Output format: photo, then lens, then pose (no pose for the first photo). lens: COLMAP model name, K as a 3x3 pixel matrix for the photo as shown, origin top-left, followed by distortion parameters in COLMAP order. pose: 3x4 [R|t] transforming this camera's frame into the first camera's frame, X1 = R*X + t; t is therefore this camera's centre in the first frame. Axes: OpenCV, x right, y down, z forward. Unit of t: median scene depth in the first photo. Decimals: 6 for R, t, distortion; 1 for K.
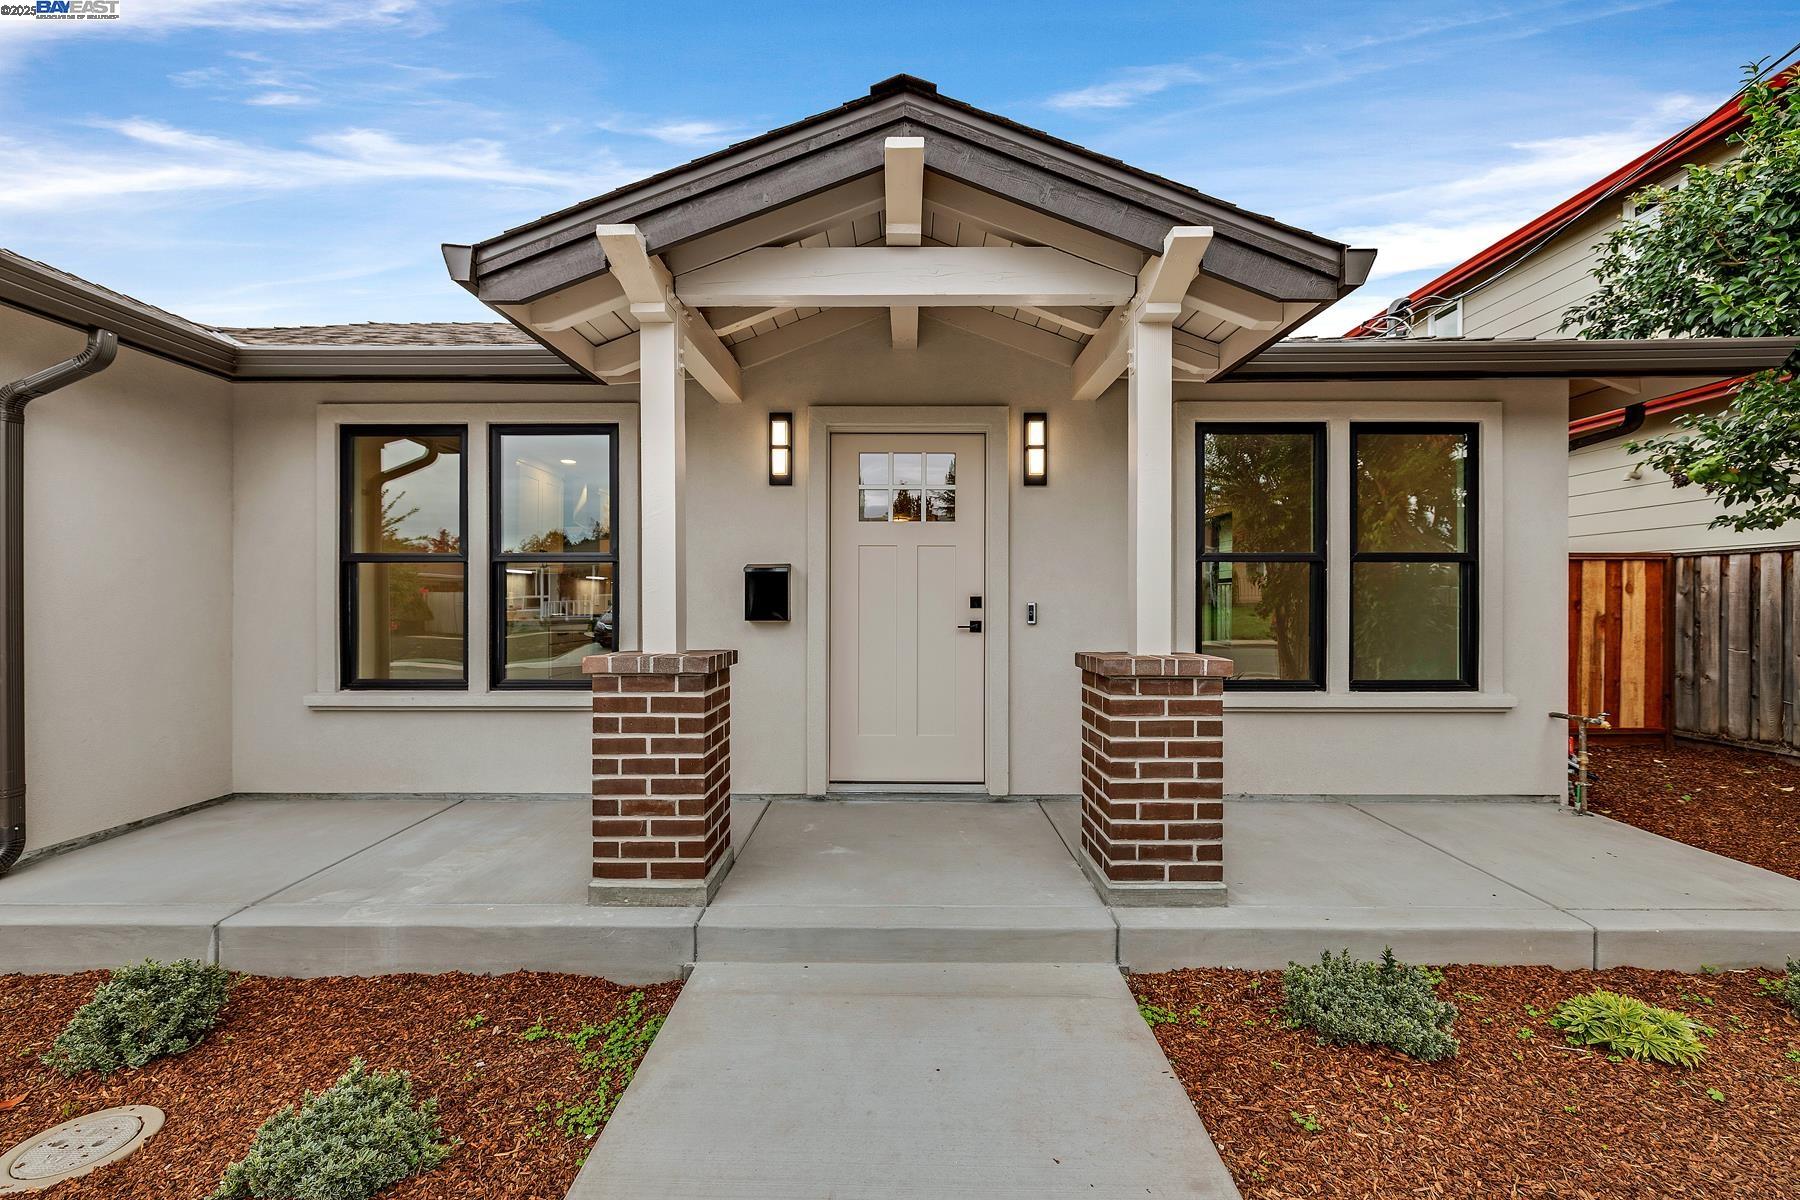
lens RADIAL K [[757.6, 0, 900.0], [0, 757.6, 600.0], [0, 0, 1]] dist [0.000296, -0.000822]
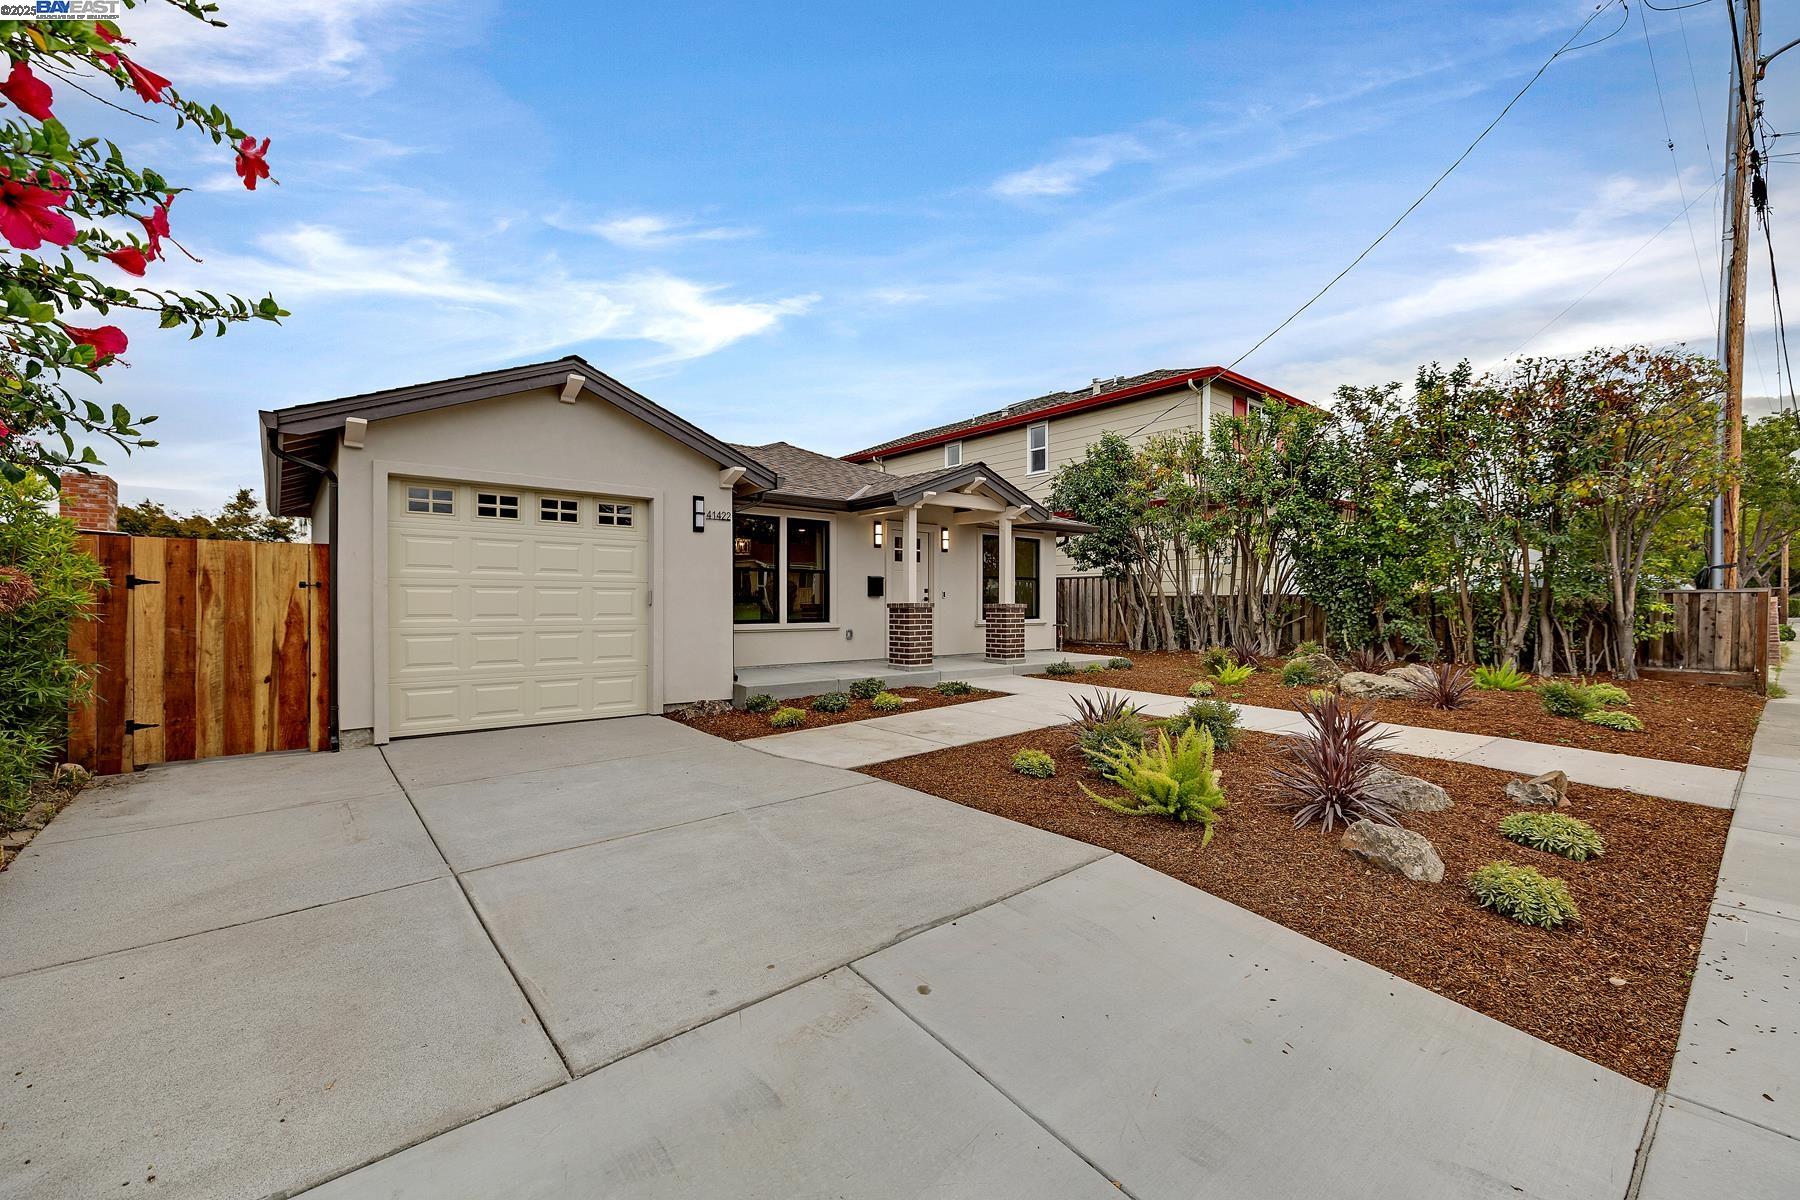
lens RADIAL K [[757.6, 0, 900.0], [0, 757.6, 600.0], [0, 0, 1]] dist [0.000296, -0.000822]
pose [[0.764711, 0.004077, 0.644360, -1.894338], [-0.002750, 0.999992, -0.003063, 0.049025], [-0.644367, 0.000570, 0.764716, -1.186975]]
